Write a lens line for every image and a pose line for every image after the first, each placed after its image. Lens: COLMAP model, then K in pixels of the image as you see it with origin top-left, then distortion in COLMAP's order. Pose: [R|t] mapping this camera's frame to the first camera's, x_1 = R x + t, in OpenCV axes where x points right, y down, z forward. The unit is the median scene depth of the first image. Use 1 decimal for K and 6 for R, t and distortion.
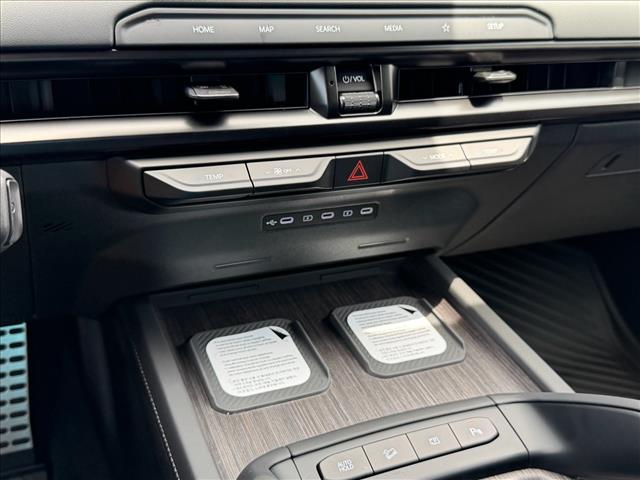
lens RADIAL K [[702.6, 0, 320.0], [0, 702.6, 240.0], [0, 0, 1]] dist [0.105682, -0.026875]
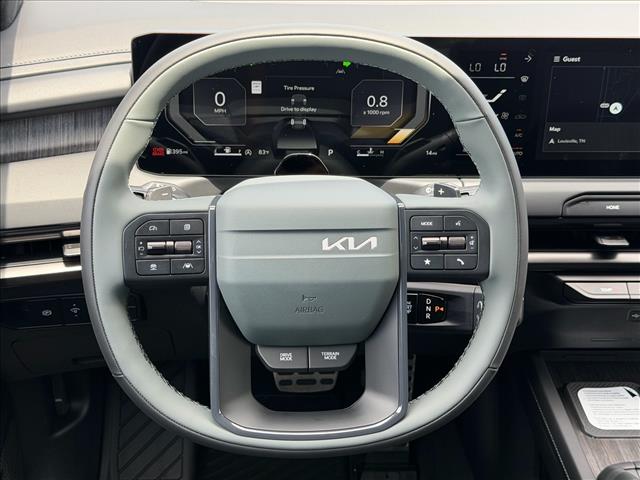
lens RADIAL K [[937.7, 0, 320.0], [0, 937.7, 240.0], [0, 0, 1]] dist [0.144725, -0.177290]
pose [[0.934238, 0.111329, -0.338829, -0.030277], [-0.119620, 0.992813, -0.003614, -0.099375], [0.335992, 0.043907, 0.940841, -1.131924]]
